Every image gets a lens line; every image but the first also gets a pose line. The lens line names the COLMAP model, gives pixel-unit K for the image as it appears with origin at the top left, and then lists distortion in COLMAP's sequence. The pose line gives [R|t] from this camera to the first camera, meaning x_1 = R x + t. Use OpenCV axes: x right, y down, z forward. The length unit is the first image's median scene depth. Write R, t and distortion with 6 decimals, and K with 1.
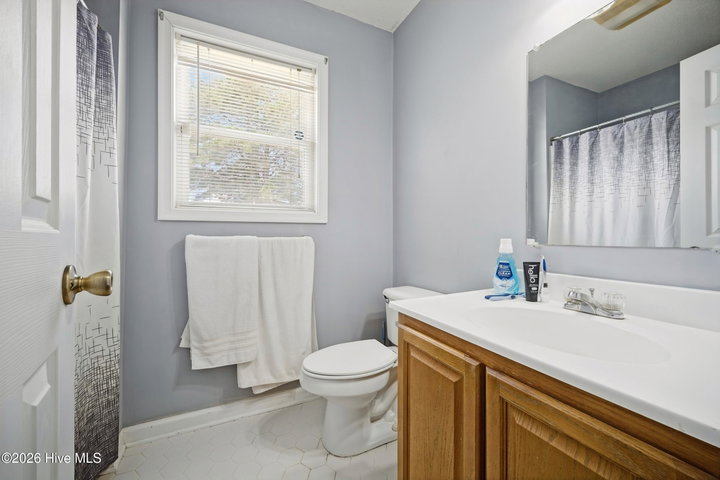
lens RADIAL K [[287.3, 0, 360.9], [0, 287.3, 239.3], [0, 0, 1]] dist [0.000327, -0.000024]
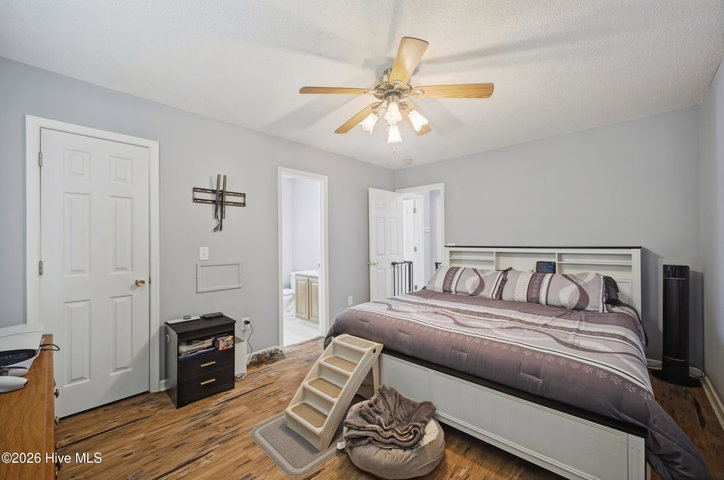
lens RADIAL K [[288.9, 0, 362.1], [0, 288.9, 241.6], [0, 0, 1]] dist [0.000327, -0.000024]
pose [[0.932716, -0.008727, 0.360507, -0.384698], [0.011277, 0.999924, -0.004972, -0.180205], [-0.360437, 0.008703, 0.932743, -2.690281]]
